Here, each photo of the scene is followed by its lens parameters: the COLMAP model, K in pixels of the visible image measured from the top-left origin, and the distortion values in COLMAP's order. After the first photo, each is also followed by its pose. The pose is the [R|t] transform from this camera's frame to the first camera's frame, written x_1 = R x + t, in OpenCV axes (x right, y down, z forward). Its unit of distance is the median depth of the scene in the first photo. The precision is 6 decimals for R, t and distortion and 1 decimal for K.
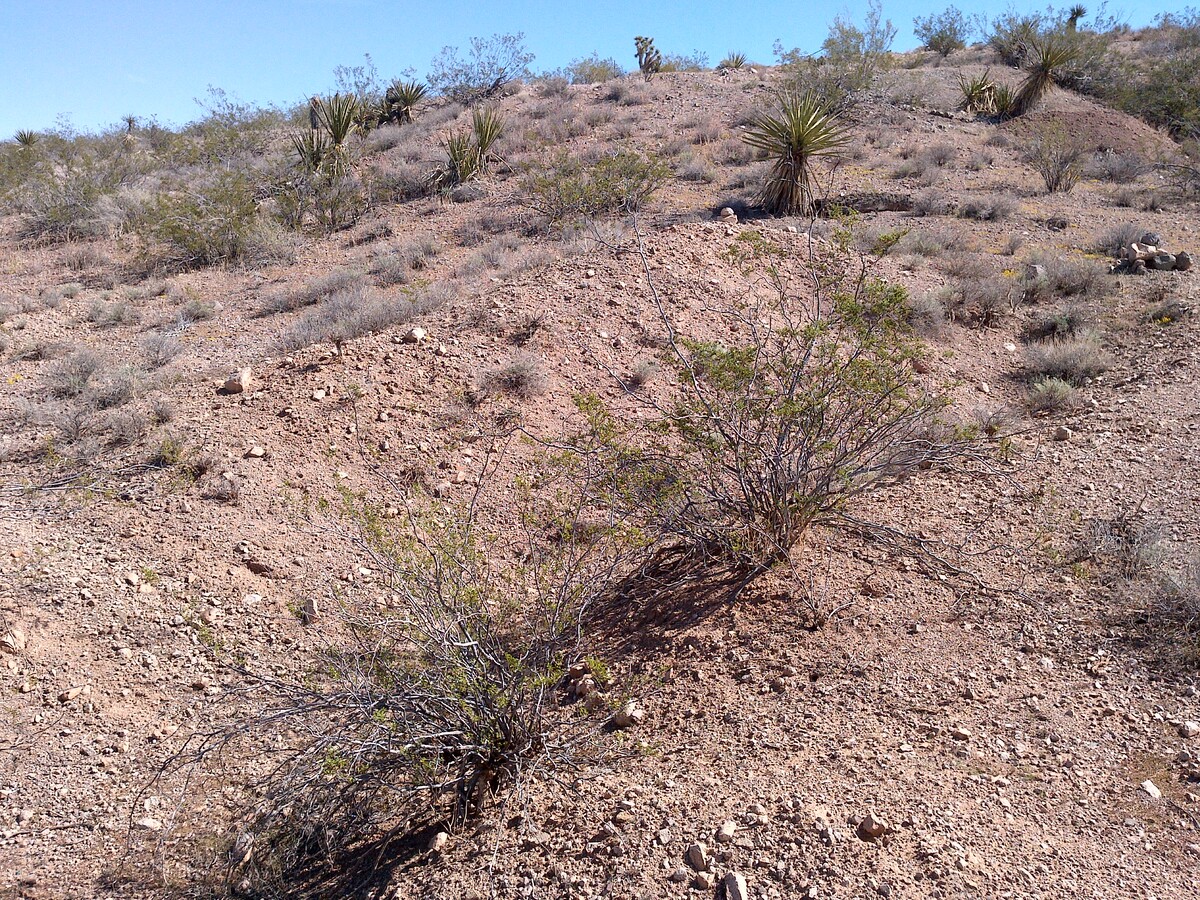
lens RADIAL K [[1133.4, 0, 598.6], [0, 1133.4, 455.1], [0, 0, 1]] dist [0.100480, -0.194876]
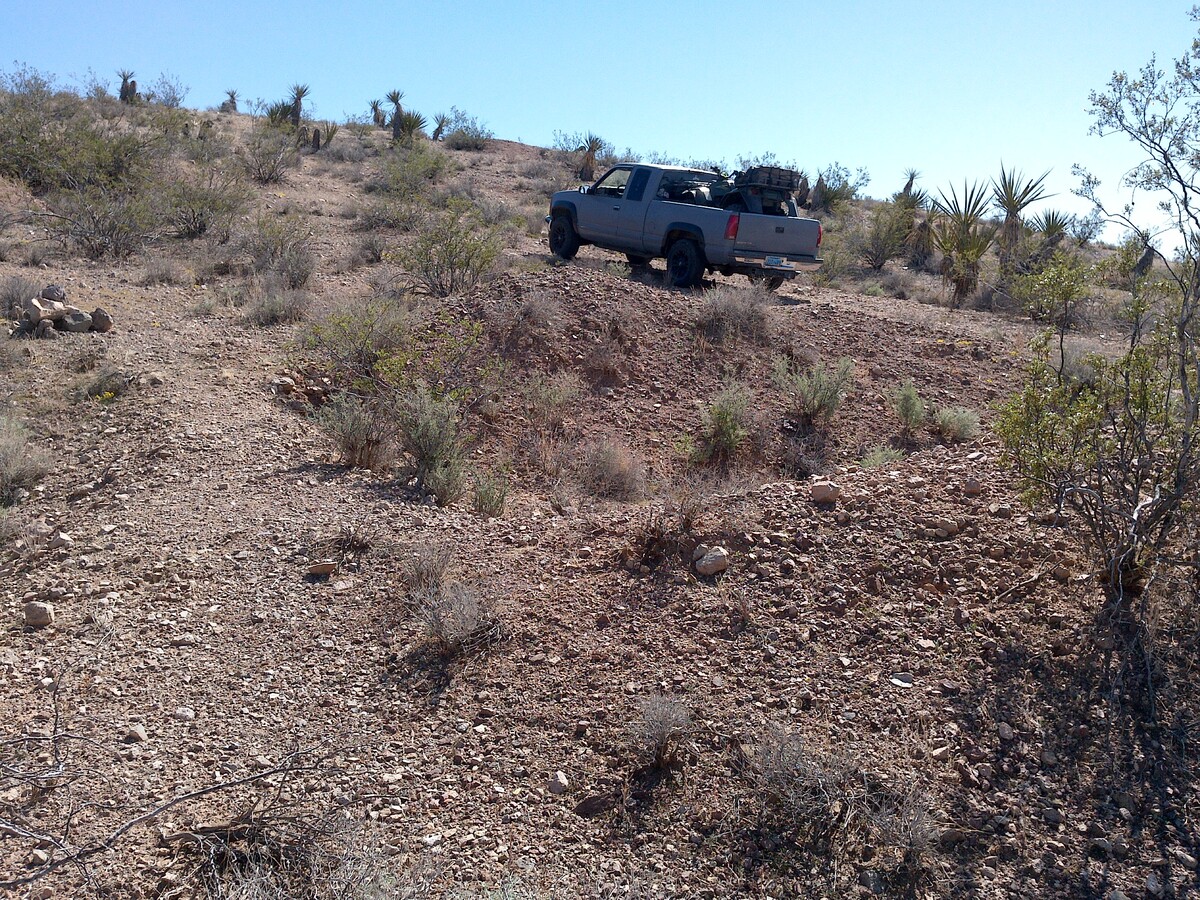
lens RADIAL K [[1133.4, 0, 598.6], [0, 1133.4, 455.1], [0, 0, 1]] dist [0.100480, -0.194876]
pose [[0.605303, -0.113344, 0.787884, 0.102359], [0.166876, 0.985884, 0.013623, -0.037841], [-0.778306, 0.123232, 0.615673, 0.311747]]
